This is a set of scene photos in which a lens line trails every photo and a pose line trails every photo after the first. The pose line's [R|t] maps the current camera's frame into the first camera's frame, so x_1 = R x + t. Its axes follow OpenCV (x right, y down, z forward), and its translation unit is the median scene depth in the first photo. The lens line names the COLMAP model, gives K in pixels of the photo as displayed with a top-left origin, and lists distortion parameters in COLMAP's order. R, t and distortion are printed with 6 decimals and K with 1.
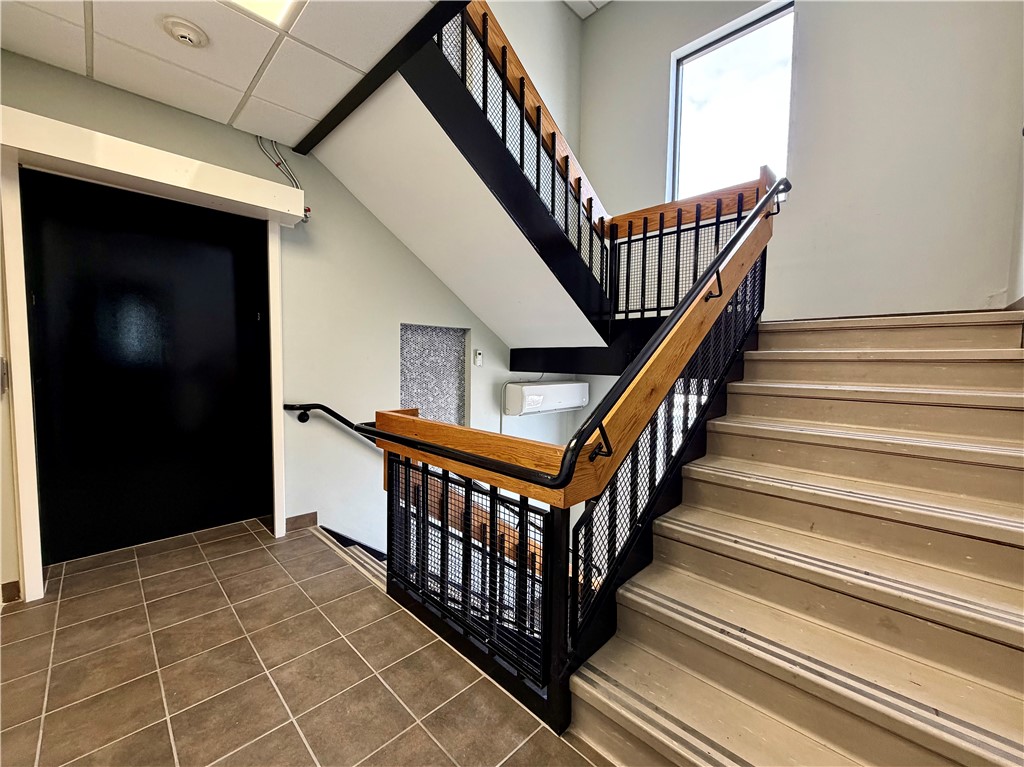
lens RADIAL K [[410.6, 0, 513.6], [0, 410.6, 385.9], [0, 0, 1]] dist [-0.003122, 0.000582]
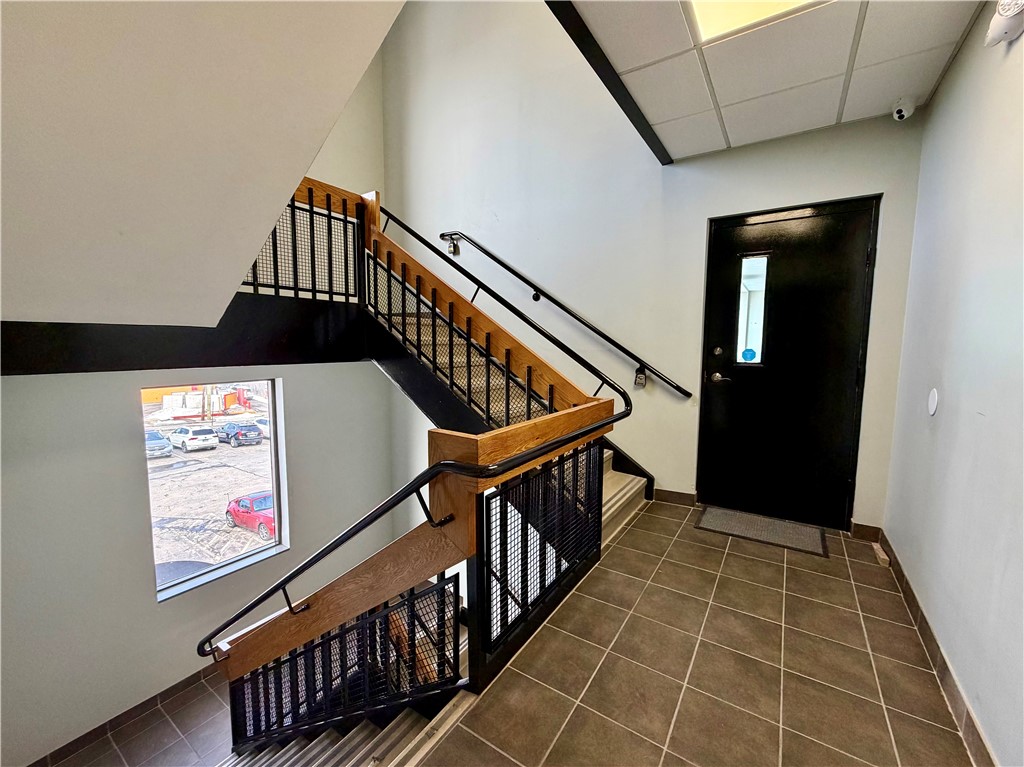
lens RADIAL K [[410.6, 0, 515.2], [0, 410.6, 378.5], [0, 0, 1]] dist [-0.003122, 0.000582]
pose [[-0.180432, -0.098381, 0.978655, -1.211093], [0.060241, 0.992012, 0.110831, -0.117417], [-0.981741, 0.078953, -0.173064, 1.315725]]
